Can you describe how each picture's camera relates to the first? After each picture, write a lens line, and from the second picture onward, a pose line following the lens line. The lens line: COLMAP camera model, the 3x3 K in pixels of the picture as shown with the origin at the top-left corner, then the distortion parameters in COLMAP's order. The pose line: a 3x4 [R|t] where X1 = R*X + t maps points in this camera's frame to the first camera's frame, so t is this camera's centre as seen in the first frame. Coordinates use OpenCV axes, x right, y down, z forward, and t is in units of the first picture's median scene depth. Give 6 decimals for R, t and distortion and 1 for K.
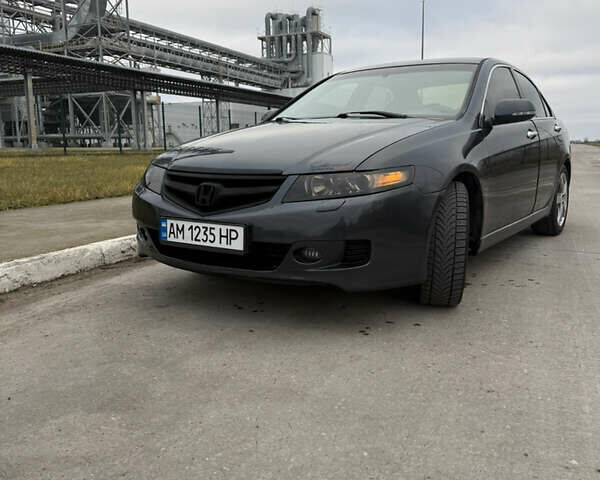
lens RADIAL K [[560.2, 0, 300.0], [0, 560.2, 240.0], [0, 0, 1]] dist [0.139739, -0.249546]
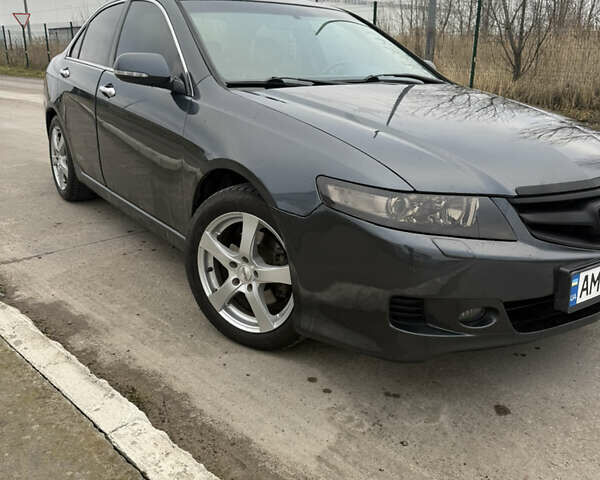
lens RADIAL K [[560.2, 0, 300.0], [0, 560.2, 240.0], [0, 0, 1]] dist [0.139739, -0.249546]
pose [[0.347364, -0.280611, 0.894760, -0.923907], [0.142237, 0.958903, 0.245508, -0.279031], [-0.926880, 0.041988, 0.373001, 1.063259]]
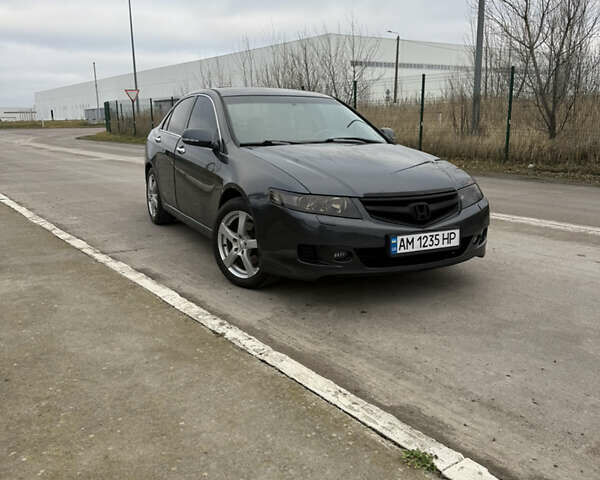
lens RADIAL K [[560.2, 0, 300.0], [0, 560.2, 240.0], [0, 0, 1]] dist [0.139739, -0.249546]
pose [[0.483549, -0.181153, 0.856367, -1.426347], [0.150669, 0.980973, 0.122437, -0.216540], [-0.862253, 0.069824, 0.501642, 0.566893]]
